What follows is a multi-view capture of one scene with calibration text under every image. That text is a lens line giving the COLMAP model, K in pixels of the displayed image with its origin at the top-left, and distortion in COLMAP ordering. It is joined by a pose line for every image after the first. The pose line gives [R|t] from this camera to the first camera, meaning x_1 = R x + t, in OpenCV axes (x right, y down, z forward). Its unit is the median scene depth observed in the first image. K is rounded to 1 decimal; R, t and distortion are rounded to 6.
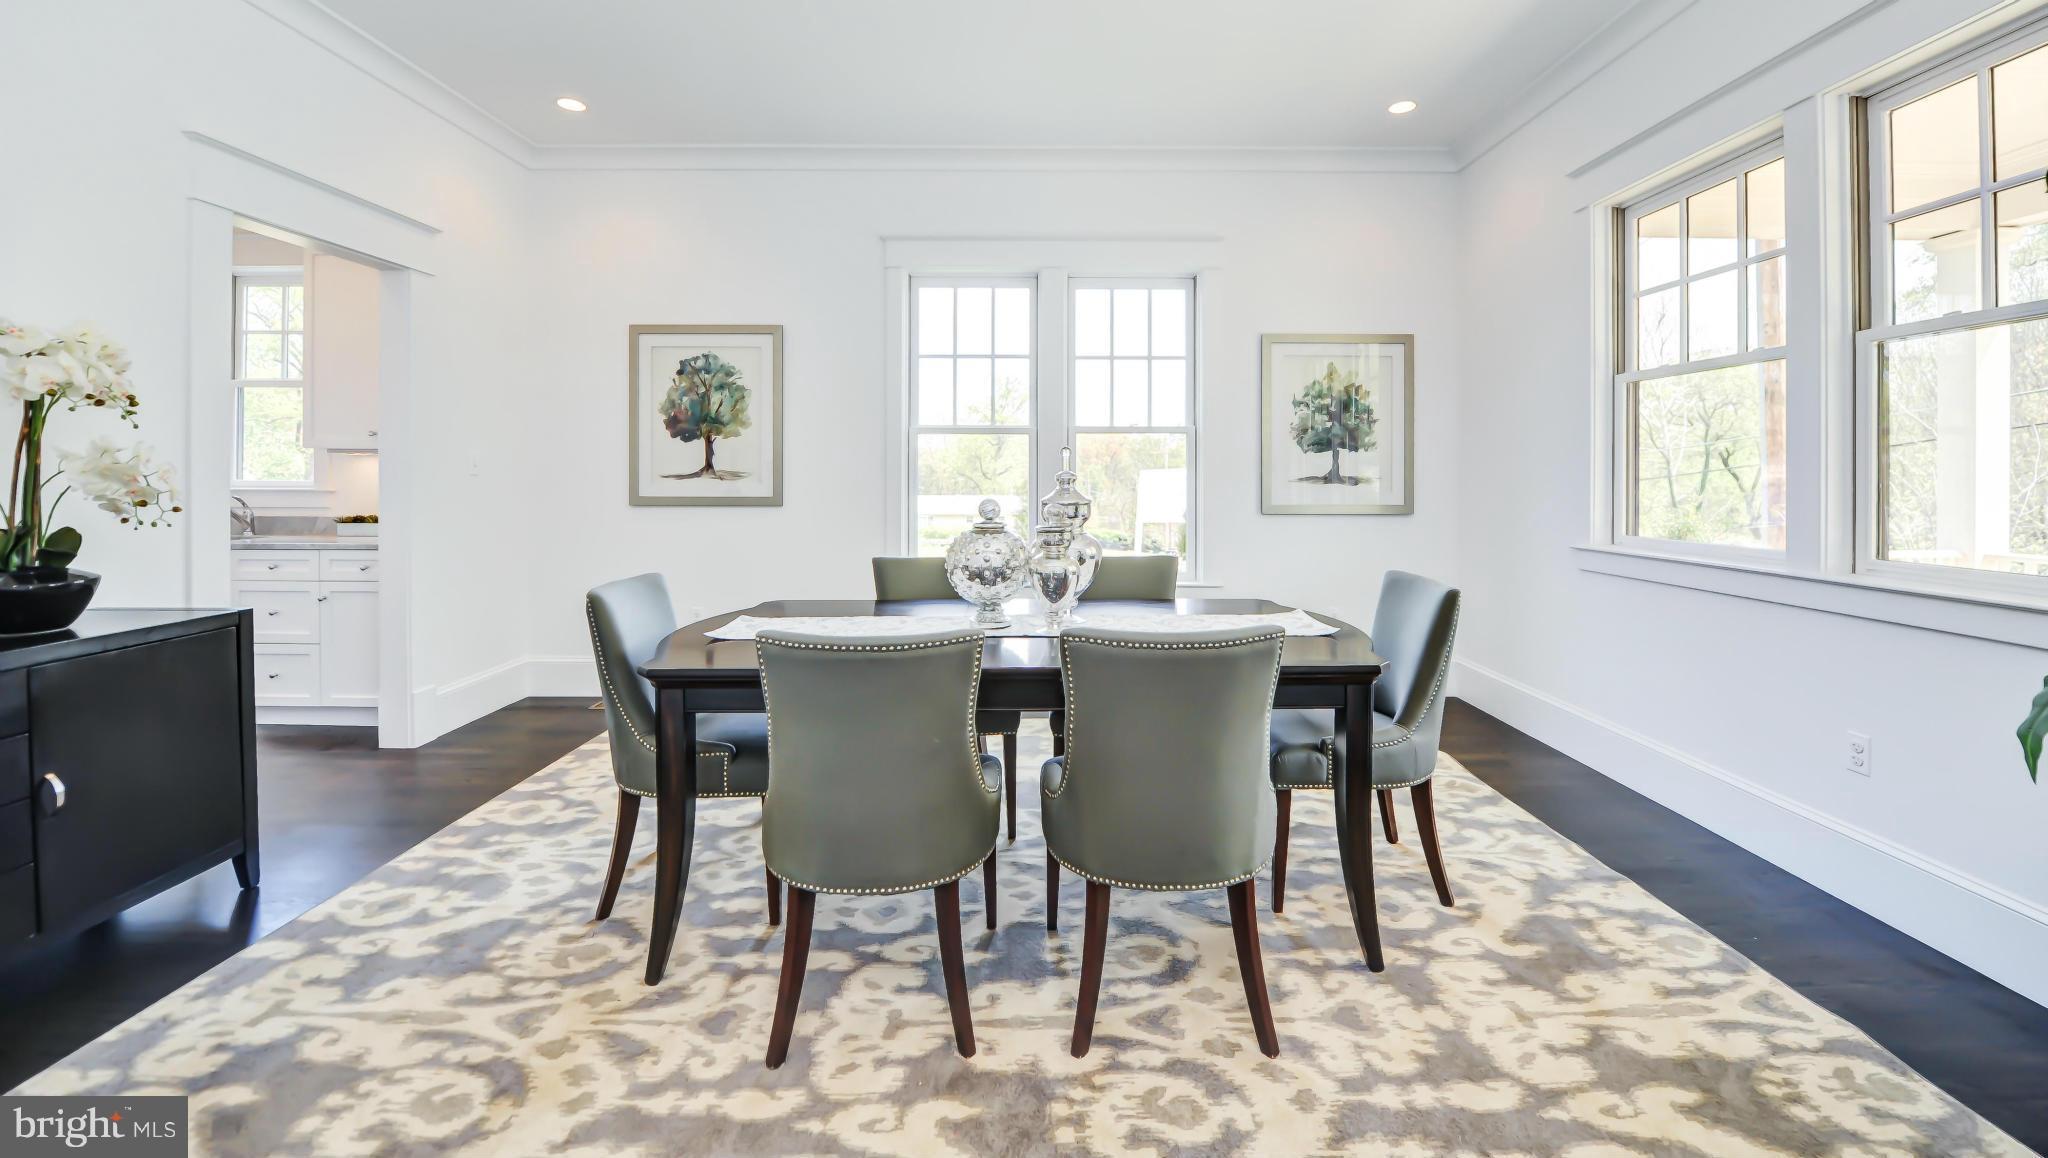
lens RADIAL K [[825.8, 0, 1027.3], [0, 825.8, 470.5], [0, 0, 1]] dist [-0.017555, -0.000162]
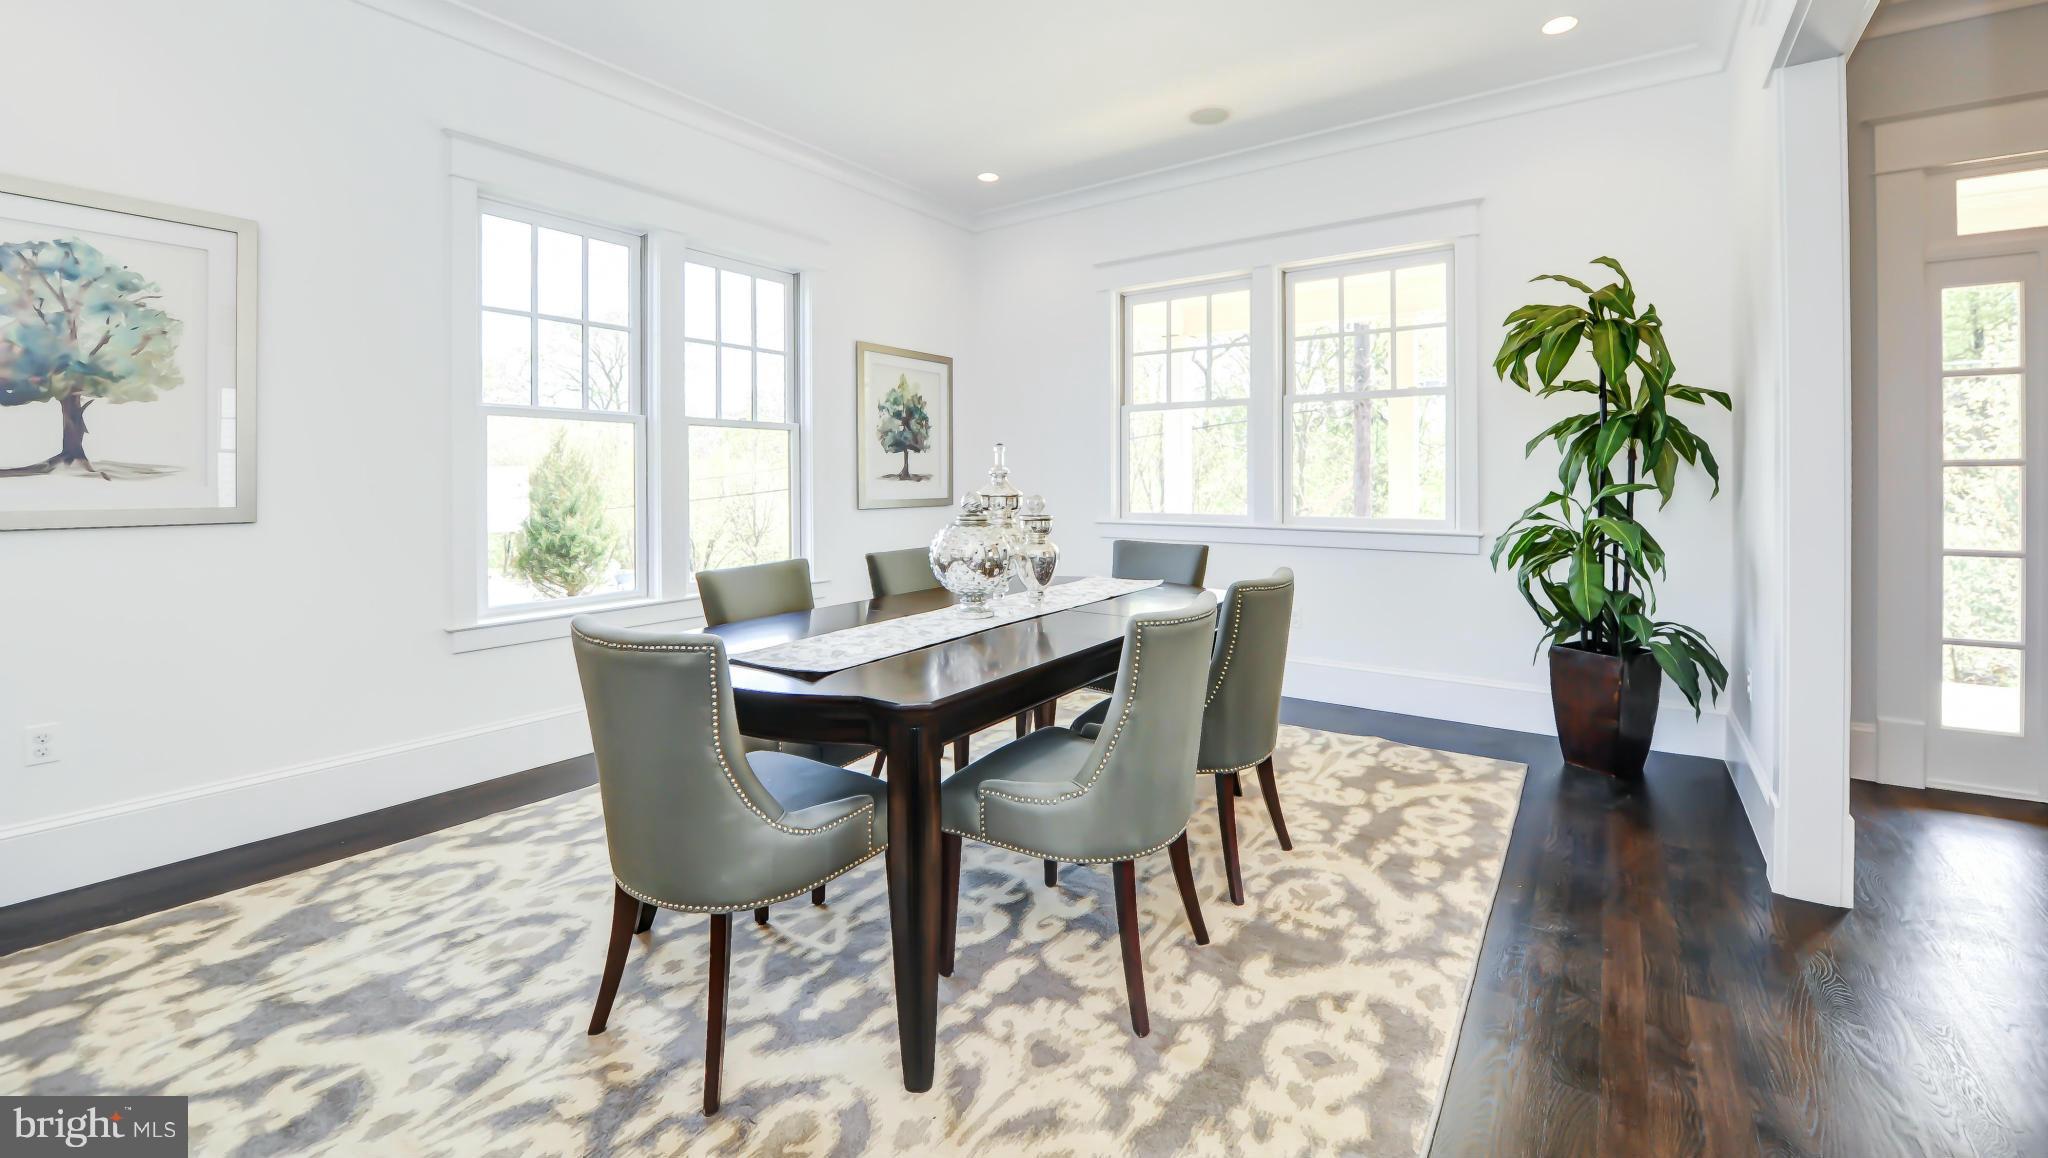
lens RADIAL K [[821.1, 0, 1050.9], [0, 821.1, 478.5], [0, 0, 1]] dist [-0.017348, -0.000500]
pose [[0.566982, -0.003425, 0.823723, -0.453335], [-0.004212, 0.999966, 0.007056, 0.004448], [-0.823719, -0.007470, 0.566949, 0.188398]]
